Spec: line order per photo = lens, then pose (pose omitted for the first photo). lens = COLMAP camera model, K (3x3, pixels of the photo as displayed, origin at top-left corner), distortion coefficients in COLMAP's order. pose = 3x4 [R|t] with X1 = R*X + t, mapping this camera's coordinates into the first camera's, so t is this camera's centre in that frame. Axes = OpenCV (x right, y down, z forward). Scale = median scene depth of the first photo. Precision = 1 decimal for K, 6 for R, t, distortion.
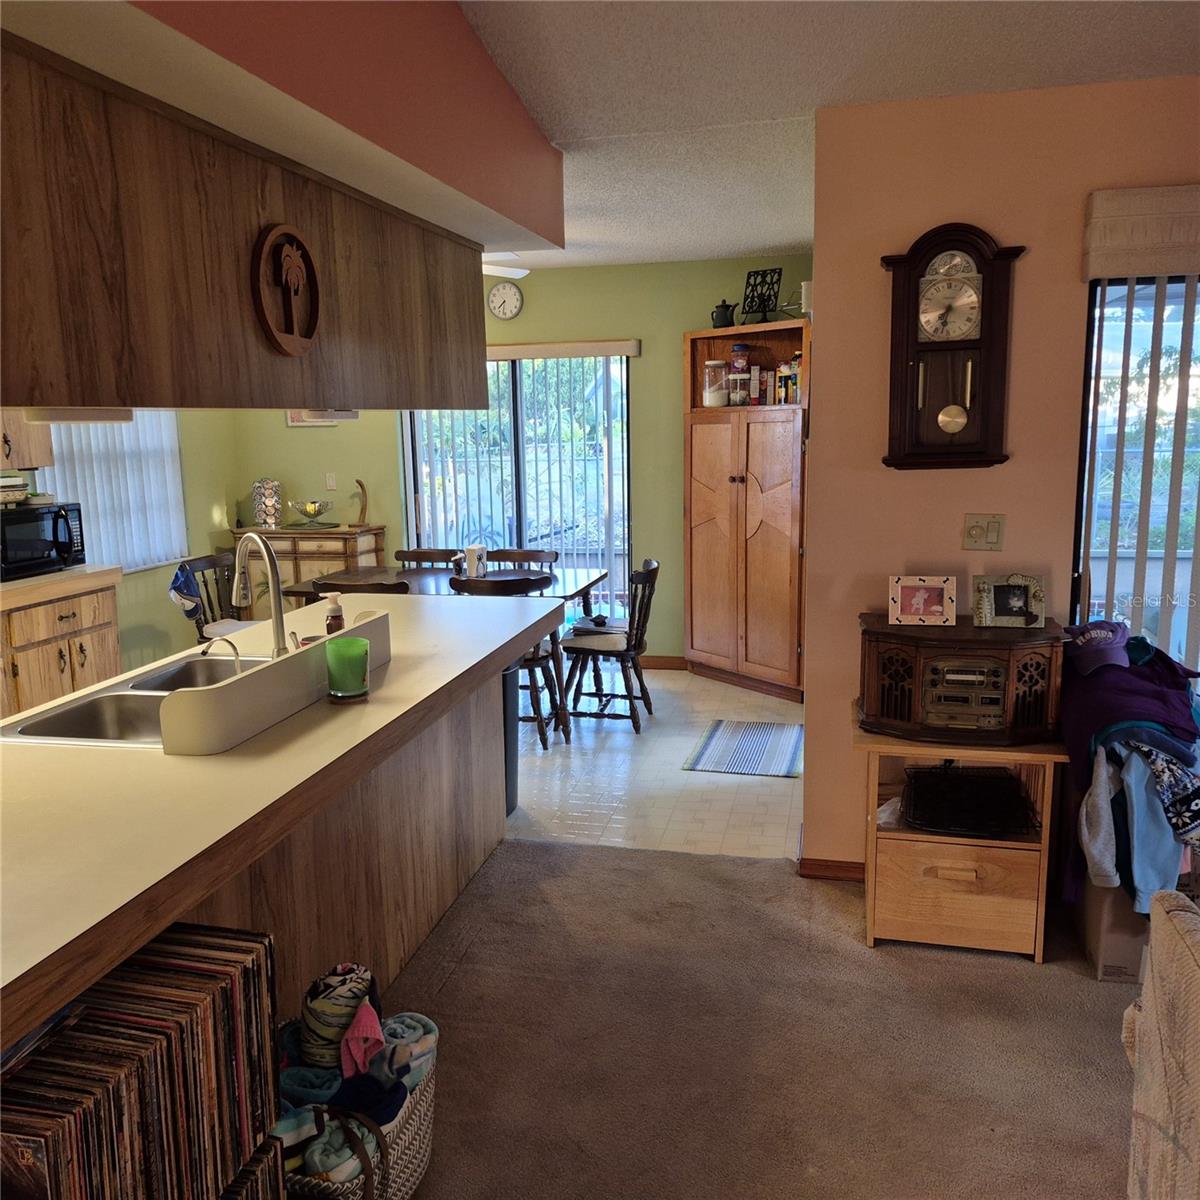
lens RADIAL K [[1087.9, 0, 602.6], [0, 1087.9, 592.8], [0, 0, 1]] dist [0.093097, -0.121538]
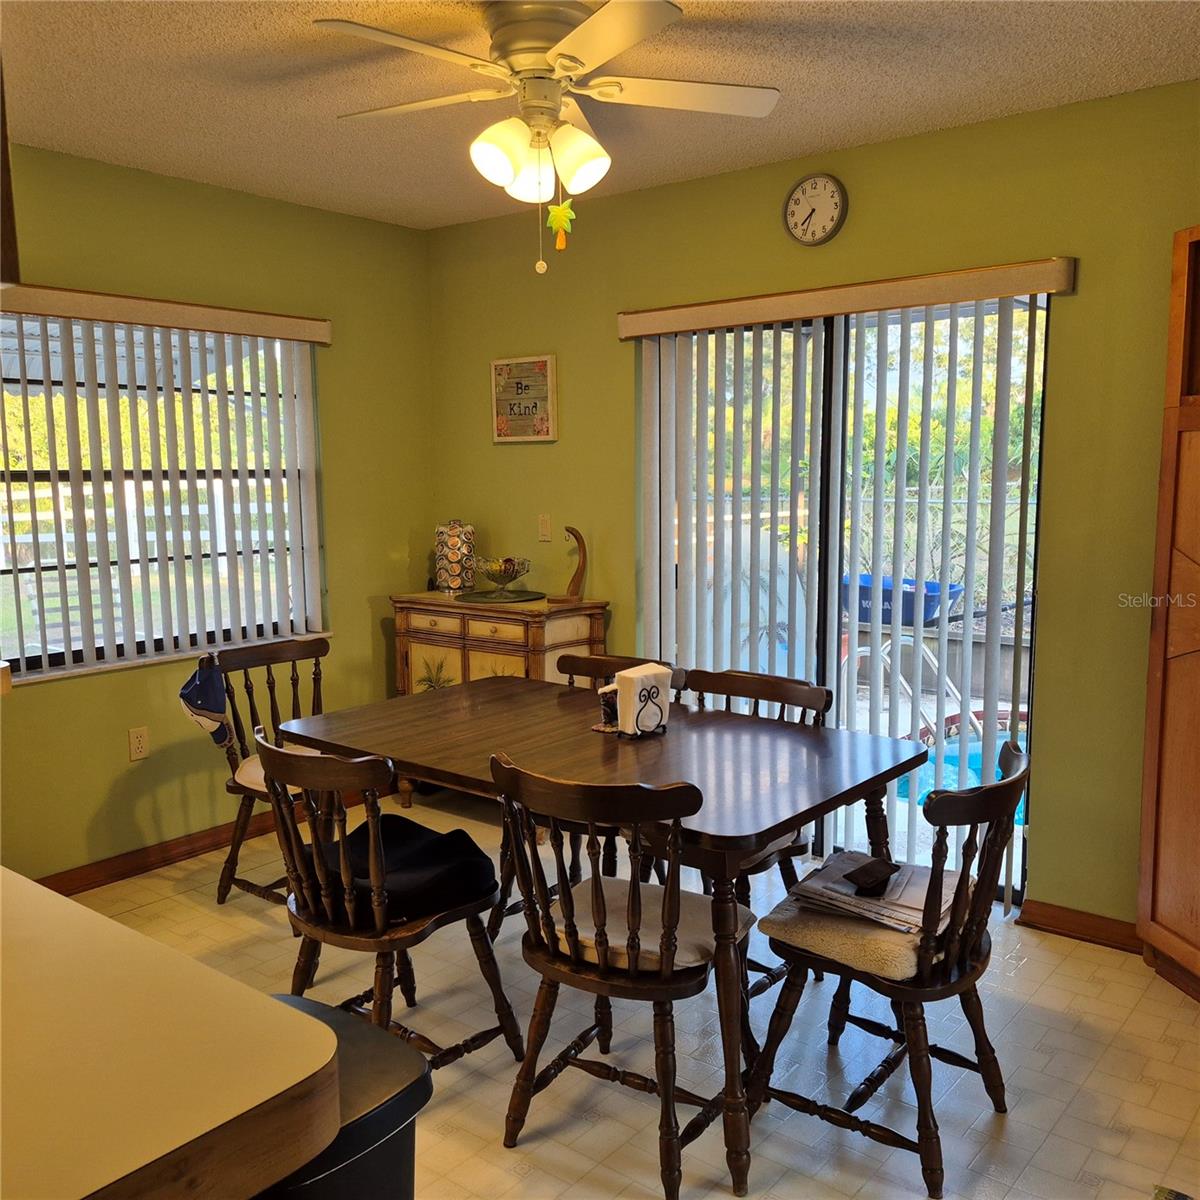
lens RADIAL K [[1087.9, 0, 602.6], [0, 1087.9, 592.8], [0, 0, 1]] dist [0.093097, -0.121538]
pose [[0.893599, 0.058299, -0.445064, 0.072892], [-0.074570, 0.997032, -0.019121, -0.057147], [0.442628, 0.050275, 0.895295, 0.470618]]
